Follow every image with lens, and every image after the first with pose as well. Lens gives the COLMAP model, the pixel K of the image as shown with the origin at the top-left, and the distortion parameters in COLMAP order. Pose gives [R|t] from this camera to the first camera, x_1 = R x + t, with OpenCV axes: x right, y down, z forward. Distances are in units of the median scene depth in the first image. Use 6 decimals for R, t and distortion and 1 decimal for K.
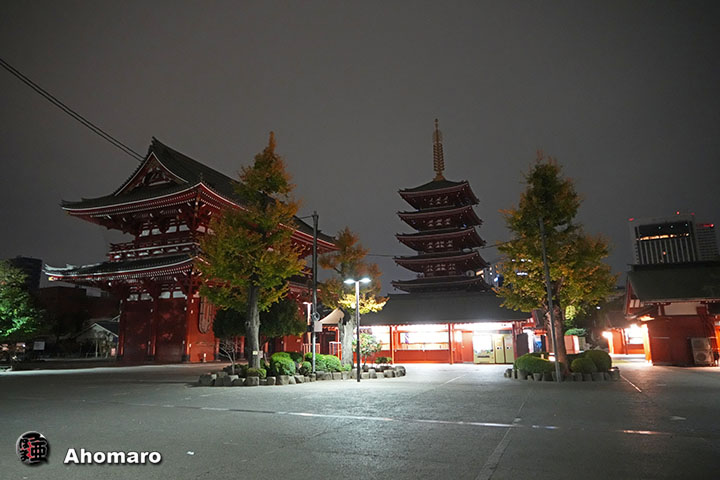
lens RADIAL K [[505.4, 0, 363.9], [0, 505.4, 236.5], [0, 0, 1]] dist [-0.007830, -0.000688]
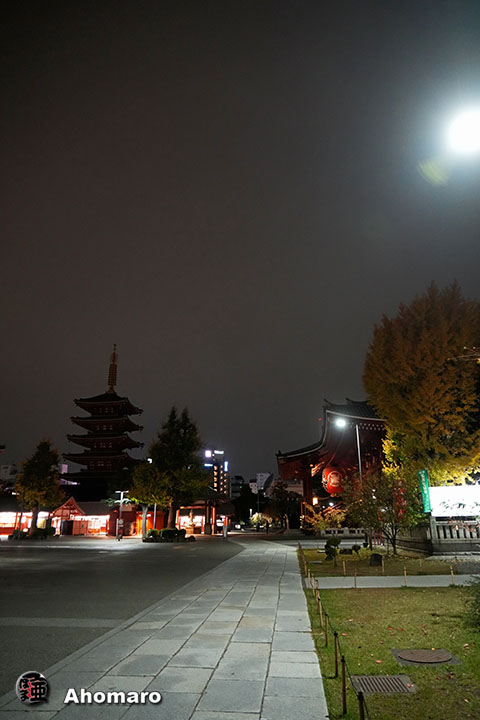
lens RADIAL K [[489.4, 0, 243.7], [0, 489.4, 362.5], [0, 0, 1]] dist [-0.033613, 0.006365]
pose [[0.952150, 0.104295, 0.287285, 0.250840], [-0.070058, 0.989425, -0.127005, -0.129462], [-0.297493, 0.100802, 0.949388, -0.629970]]
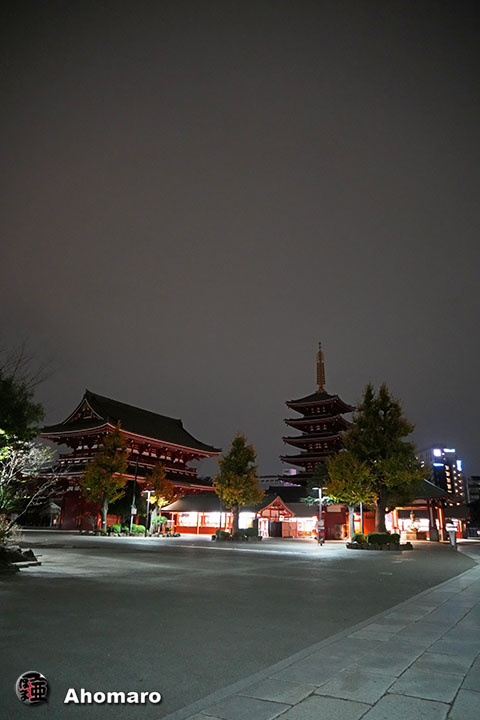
lens RADIAL K [[489.4, 0, 243.7], [0, 489.4, 362.5], [0, 0, 1]] dist [-0.033613, 0.006365]
pose [[0.989832, -0.008921, -0.141960, 0.311139], [-0.007856, 0.993079, -0.117182, -0.099793], [0.142023, 0.117106, 0.982912, -0.492098]]
